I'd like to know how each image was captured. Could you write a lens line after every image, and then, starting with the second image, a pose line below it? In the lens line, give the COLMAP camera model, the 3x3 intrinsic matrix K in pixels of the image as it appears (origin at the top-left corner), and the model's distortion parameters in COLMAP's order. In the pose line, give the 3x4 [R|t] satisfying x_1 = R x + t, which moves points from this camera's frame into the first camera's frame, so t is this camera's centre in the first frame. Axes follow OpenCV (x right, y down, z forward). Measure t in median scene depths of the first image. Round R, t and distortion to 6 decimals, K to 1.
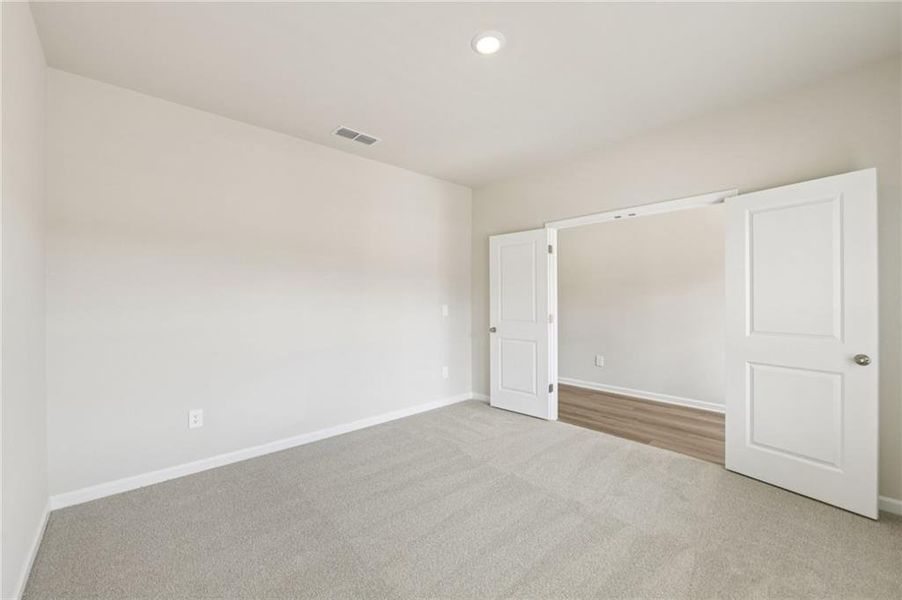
lens RADIAL K [[362.6, 0, 449.1], [0, 362.6, 297.7], [0, 0, 1]] dist [-0.006823, -0.000088]
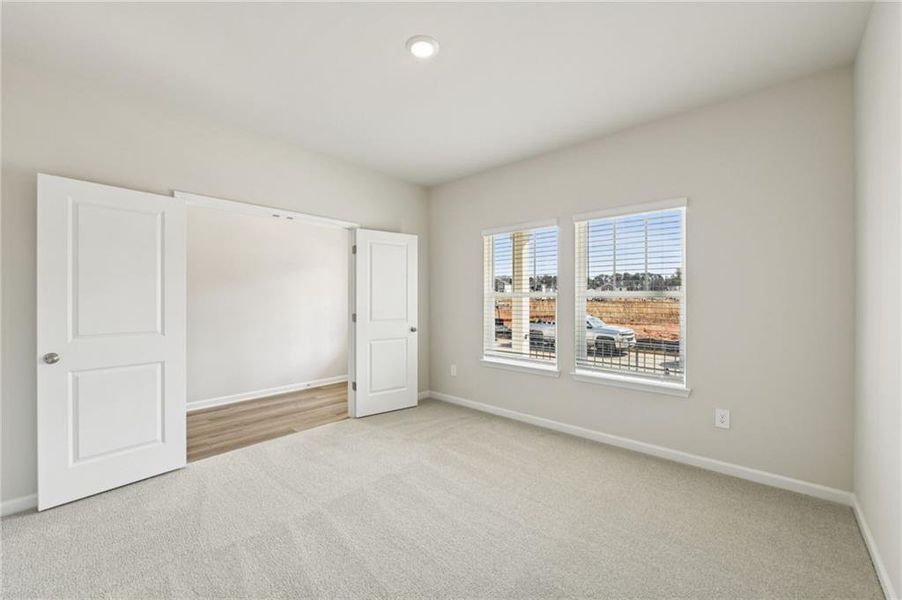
lens RADIAL K [[362.6, 0, 449.1], [0, 362.6, 297.7], [0, 0, 1]] dist [-0.006823, -0.000088]
pose [[-0.099536, 0.007402, 0.995006, -0.494551], [-0.003271, 0.999964, -0.007766, 0.006096], [-0.995029, -0.004027, -0.099509, 0.551384]]
